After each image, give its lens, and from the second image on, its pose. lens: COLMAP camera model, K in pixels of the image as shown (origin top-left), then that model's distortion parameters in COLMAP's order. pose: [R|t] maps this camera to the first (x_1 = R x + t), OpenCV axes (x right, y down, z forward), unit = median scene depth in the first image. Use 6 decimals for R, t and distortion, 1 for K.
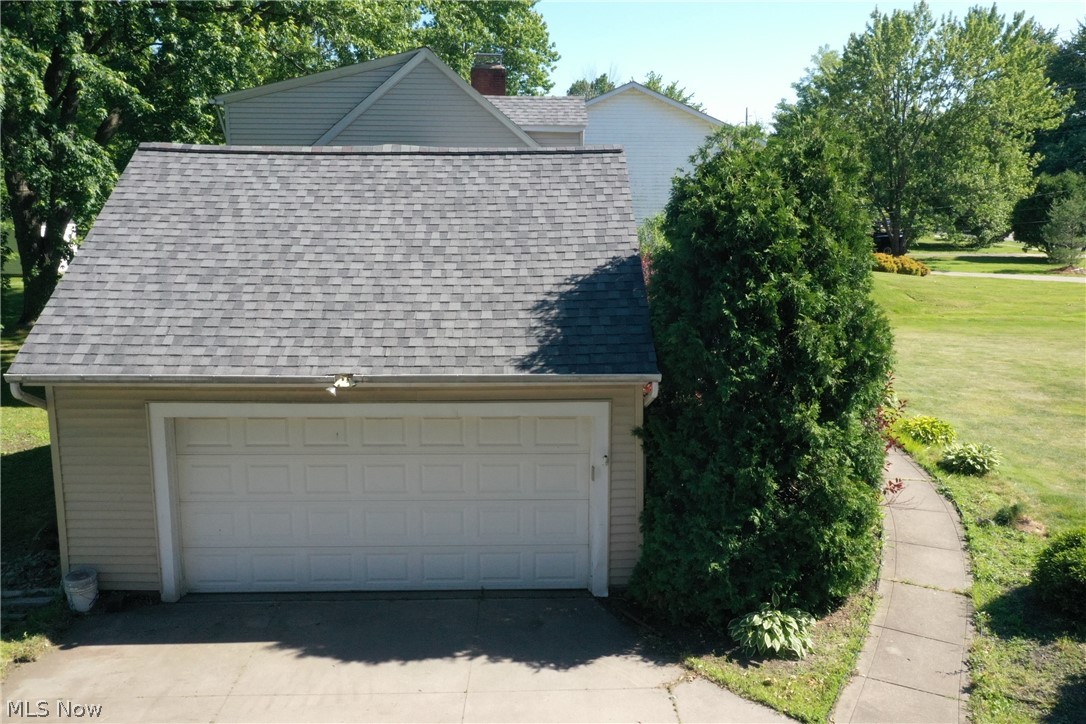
lens RADIAL K [[842.4, 0, 543.5], [0, 842.4, 339.9], [0, 0, 1]] dist [0.022986, 0.001915]
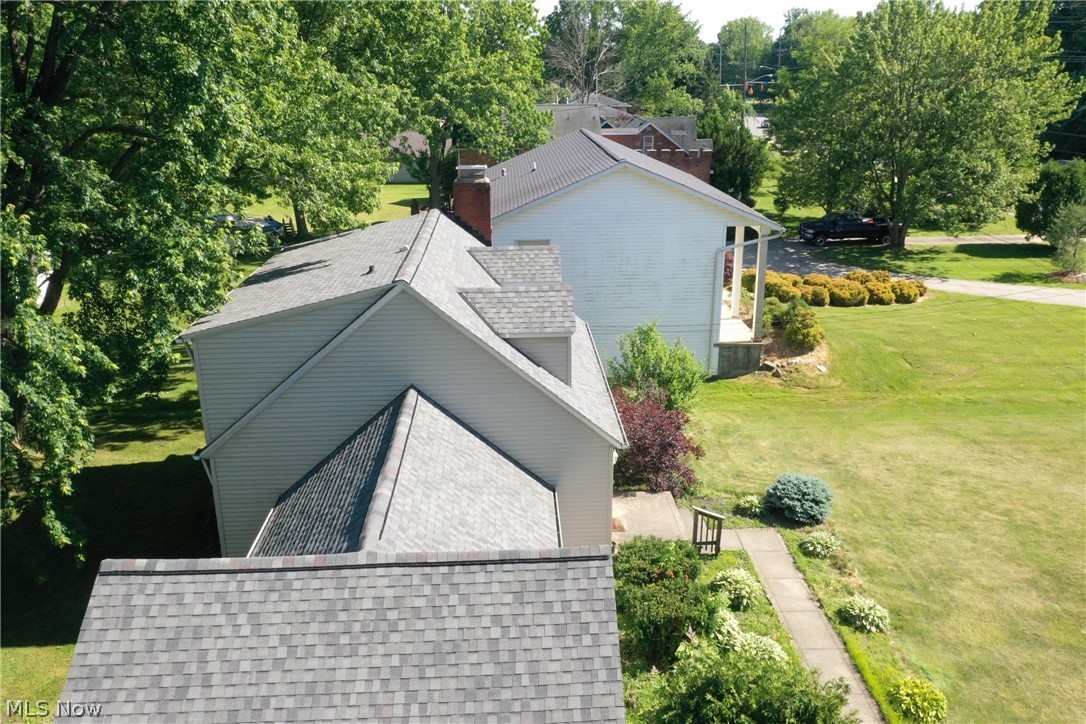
lens RADIAL K [[842.4, 0, 543.5], [0, 842.4, 339.9], [0, 0, 1]] dist [0.022986, 0.001915]
pose [[0.999864, -0.015937, 0.004174, 0.019227], [0.015229, 0.990742, 0.134899, -0.601482], [-0.006285, -0.134817, 0.990851, 0.089899]]
